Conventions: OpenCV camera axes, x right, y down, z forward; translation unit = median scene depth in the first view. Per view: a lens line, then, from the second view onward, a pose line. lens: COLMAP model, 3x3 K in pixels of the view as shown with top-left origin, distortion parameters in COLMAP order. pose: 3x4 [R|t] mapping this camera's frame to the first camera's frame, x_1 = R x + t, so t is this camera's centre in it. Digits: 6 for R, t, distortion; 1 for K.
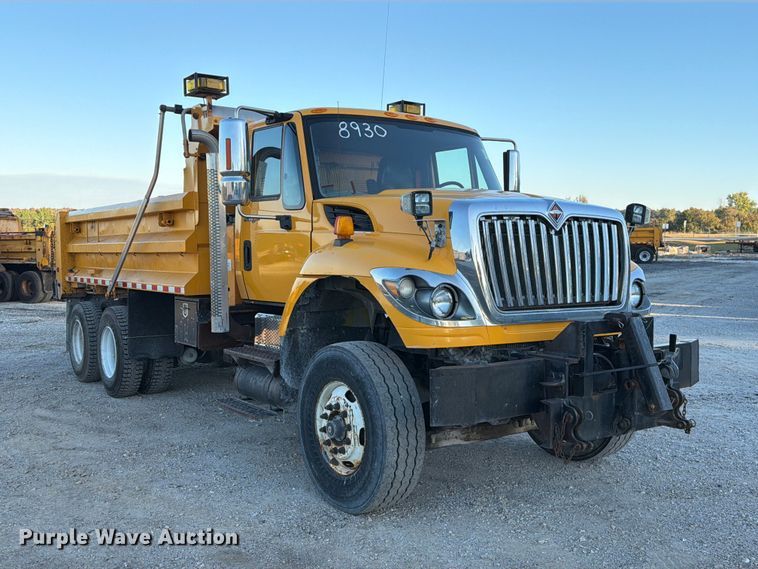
lens RADIAL K [[664.1, 0, 379.0], [0, 664.1, 284.5], [0, 0, 1]] dist [0.120462, -0.238955]
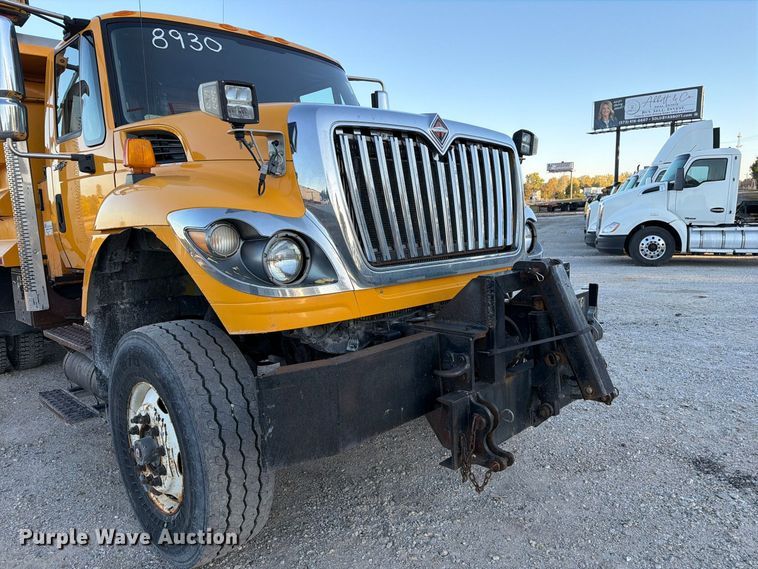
lens RADIAL K [[549.0, 0, 390.9], [0, 549.0, 258.5], [0, 0, 1]] dist [0.075492, -0.090069]
pose [[0.978424, -0.054999, 0.199151, 0.082506], [0.049195, 0.998211, 0.033976, 0.011328], [-0.200664, -0.023445, 0.979380, 0.414485]]
